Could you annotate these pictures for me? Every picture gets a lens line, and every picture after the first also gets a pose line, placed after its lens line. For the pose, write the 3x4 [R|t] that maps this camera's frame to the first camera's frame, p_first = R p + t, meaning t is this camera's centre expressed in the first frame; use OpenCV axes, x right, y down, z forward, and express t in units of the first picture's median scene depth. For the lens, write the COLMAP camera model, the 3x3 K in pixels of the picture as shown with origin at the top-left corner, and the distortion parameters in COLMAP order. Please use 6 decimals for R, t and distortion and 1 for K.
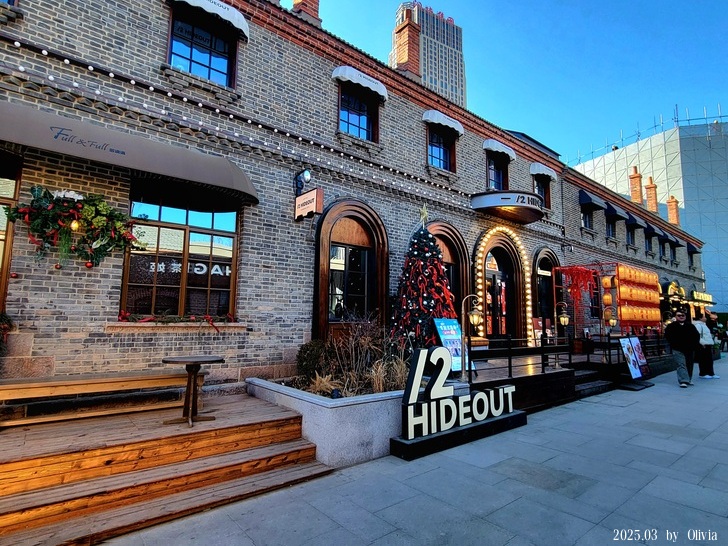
lens RADIAL K [[380.9, 0, 367.2], [0, 380.9, 273.6], [0, 0, 1]] dist [-0.017168, 0.001815]
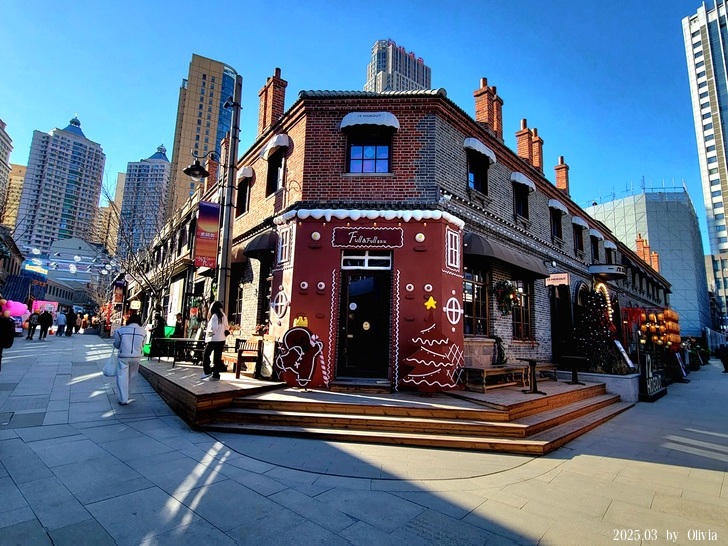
lens RADIAL K [[380.9, 0, 360.3], [0, 380.9, 273.5], [0, 0, 1]] dist [-0.017168, 0.001815]
pose [[0.992242, 0.036559, 0.118823, -0.306383], [-0.031318, 0.998465, -0.045678, -0.021174], [-0.120311, 0.041602, 0.991864, -0.173394]]
